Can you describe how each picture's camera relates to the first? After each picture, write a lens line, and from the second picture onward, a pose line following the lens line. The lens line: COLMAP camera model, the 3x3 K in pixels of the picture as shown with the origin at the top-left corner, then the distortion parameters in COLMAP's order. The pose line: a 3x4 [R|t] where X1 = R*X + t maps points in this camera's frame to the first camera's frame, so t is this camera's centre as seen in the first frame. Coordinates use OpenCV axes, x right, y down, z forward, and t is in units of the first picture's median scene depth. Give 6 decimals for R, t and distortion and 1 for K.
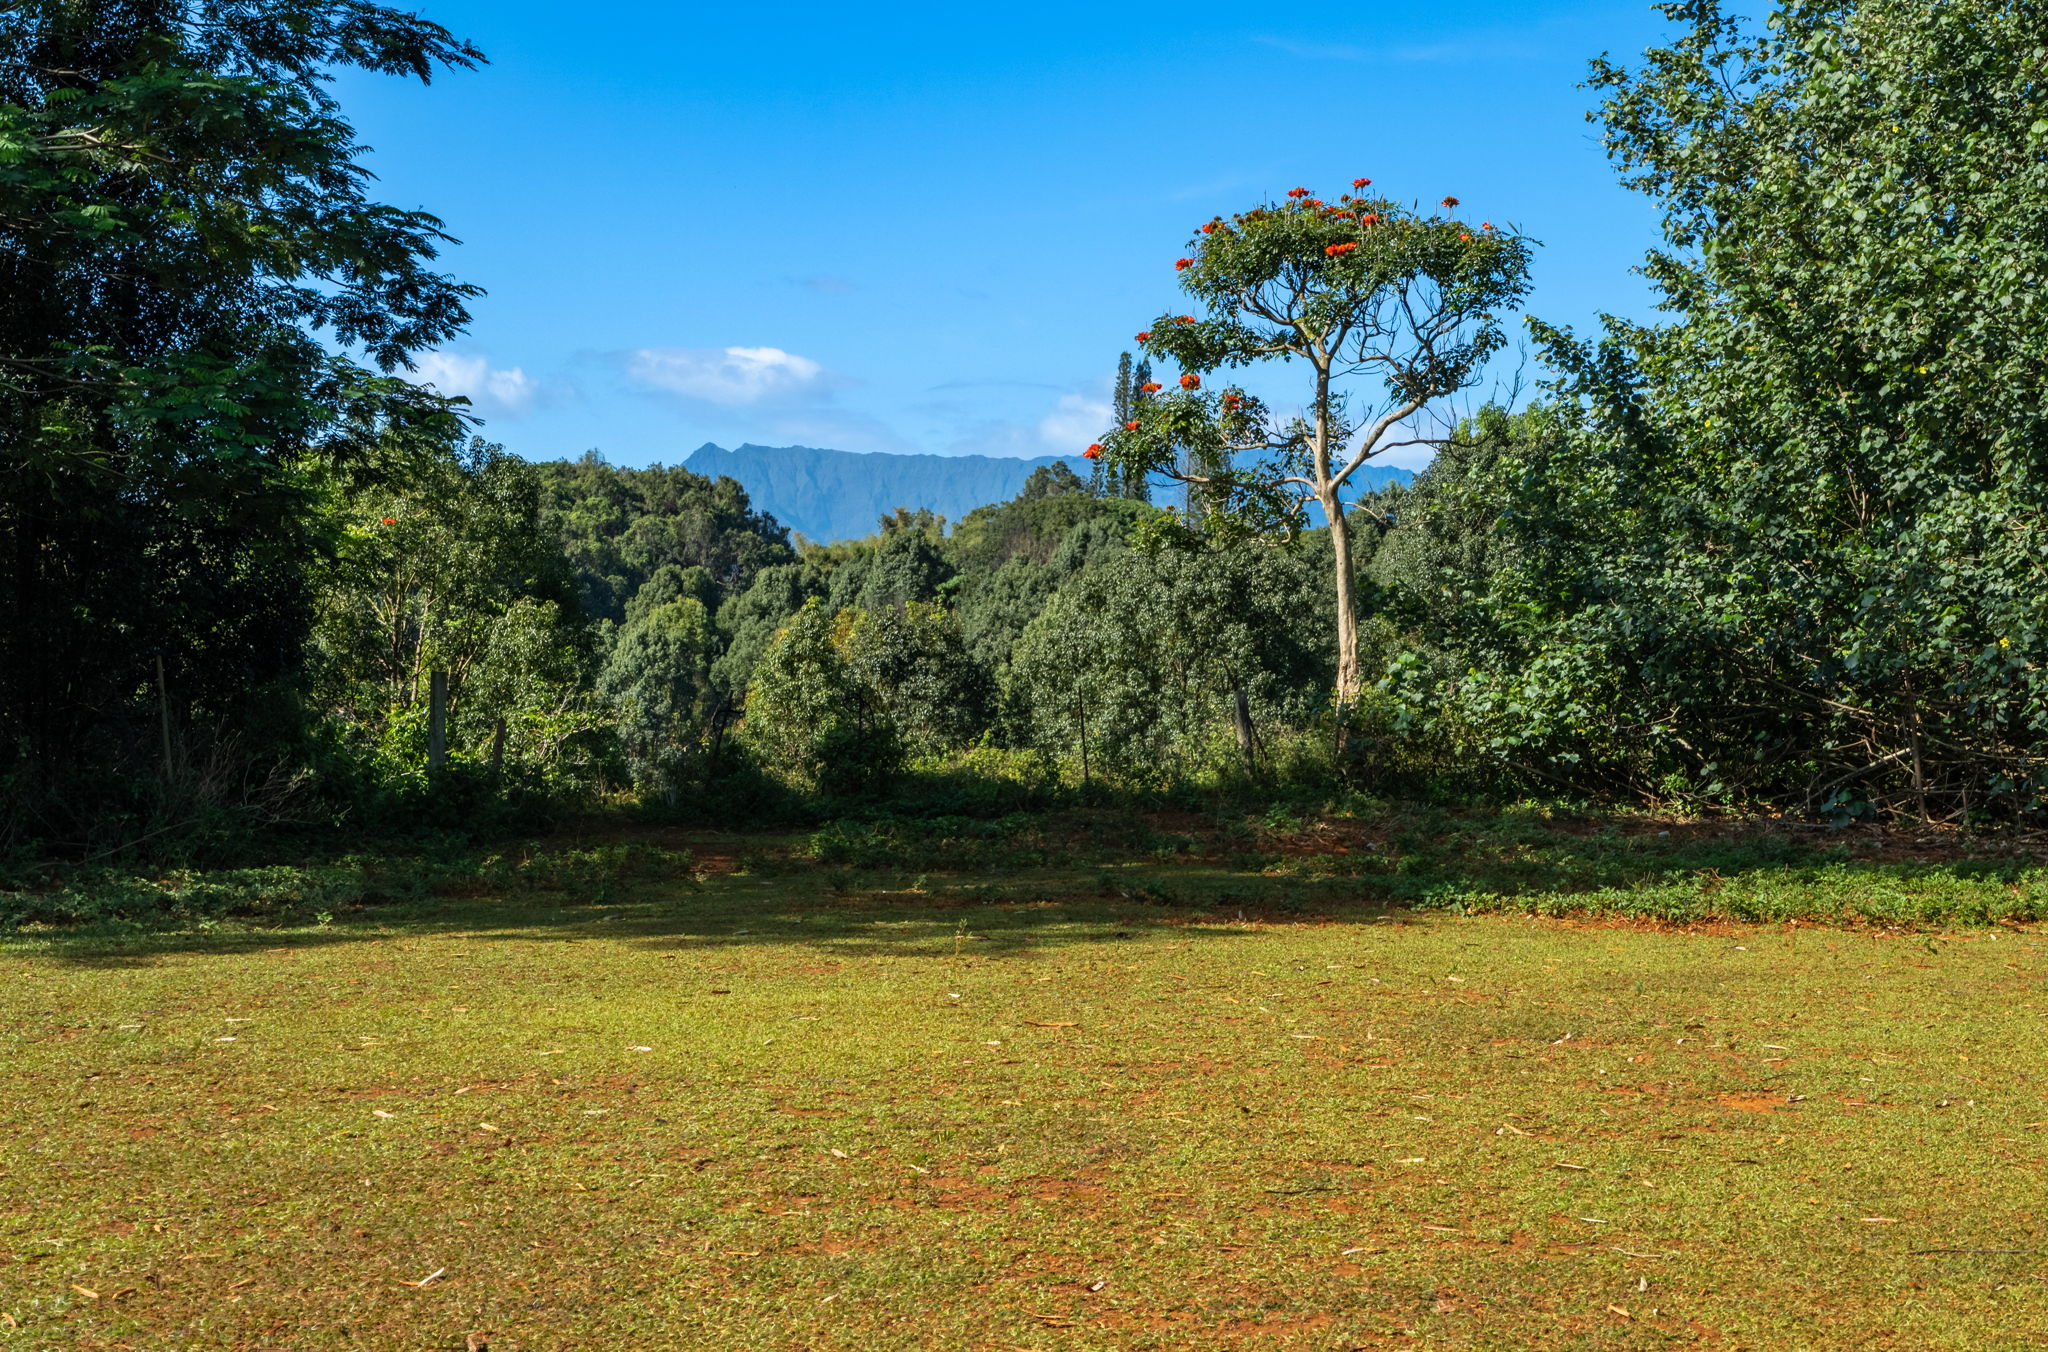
lens RADIAL K [[4191.3, 0, 1024.1], [0, 4191.3, 674.9], [0, 0, 1]] dist [0.055985, 0.000000]
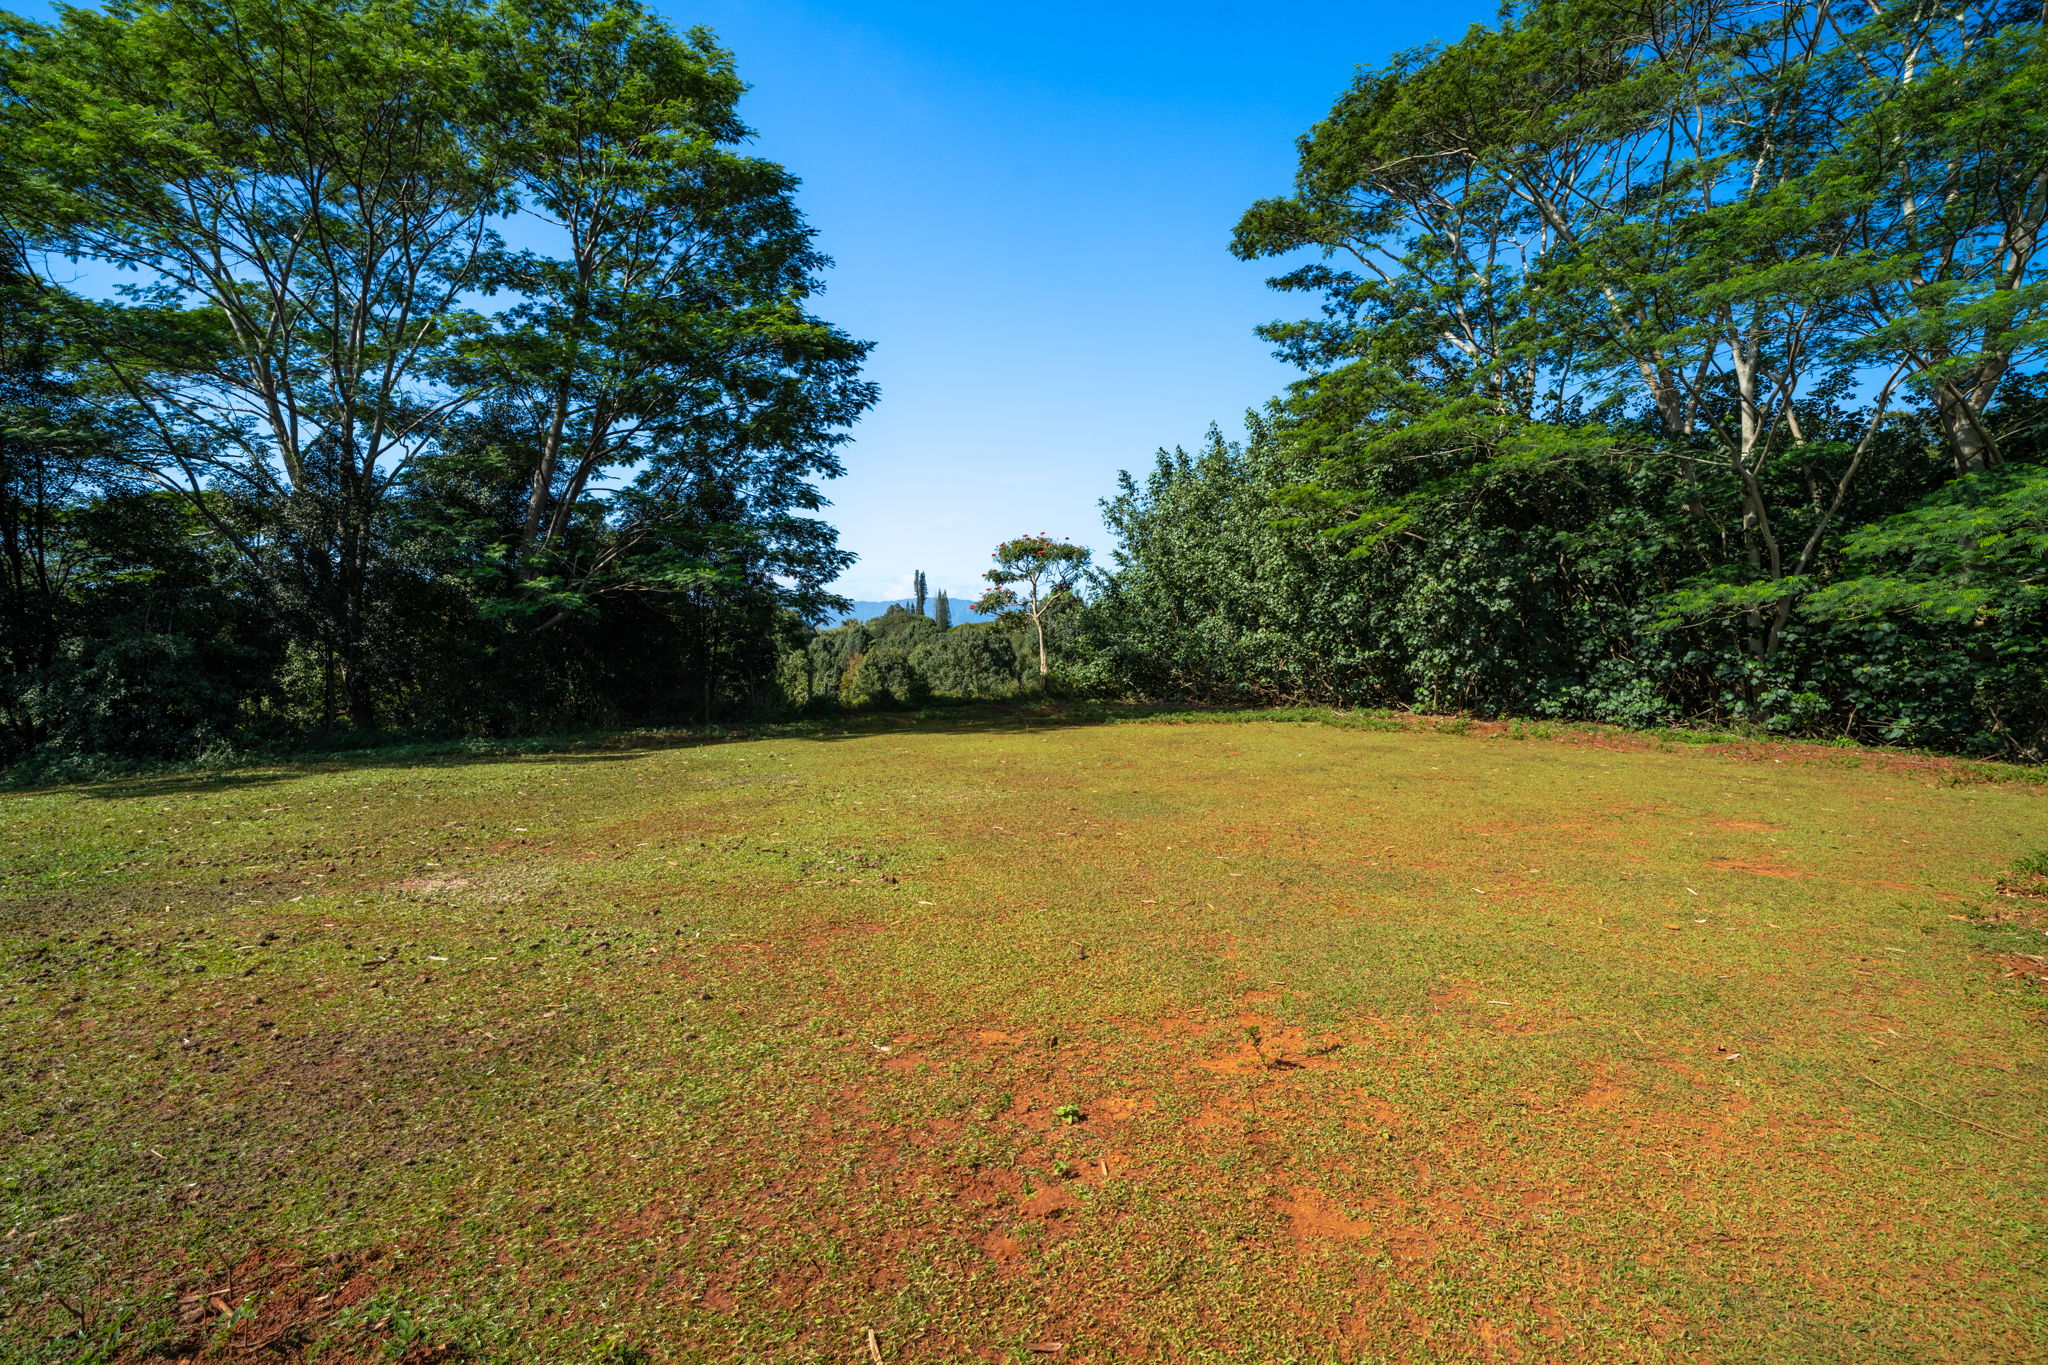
lens RADIAL K [[1698.5, 0, 1023.8], [0, 1698.5, 681.5], [0, 0, 1]] dist [0.025872, -0.031074]
pose [[0.982201, -0.018431, 0.186926, -0.220366], [0.017358, 0.999822, 0.007377, 0.001943], [-0.187028, -0.004001, 0.982346, -0.471764]]
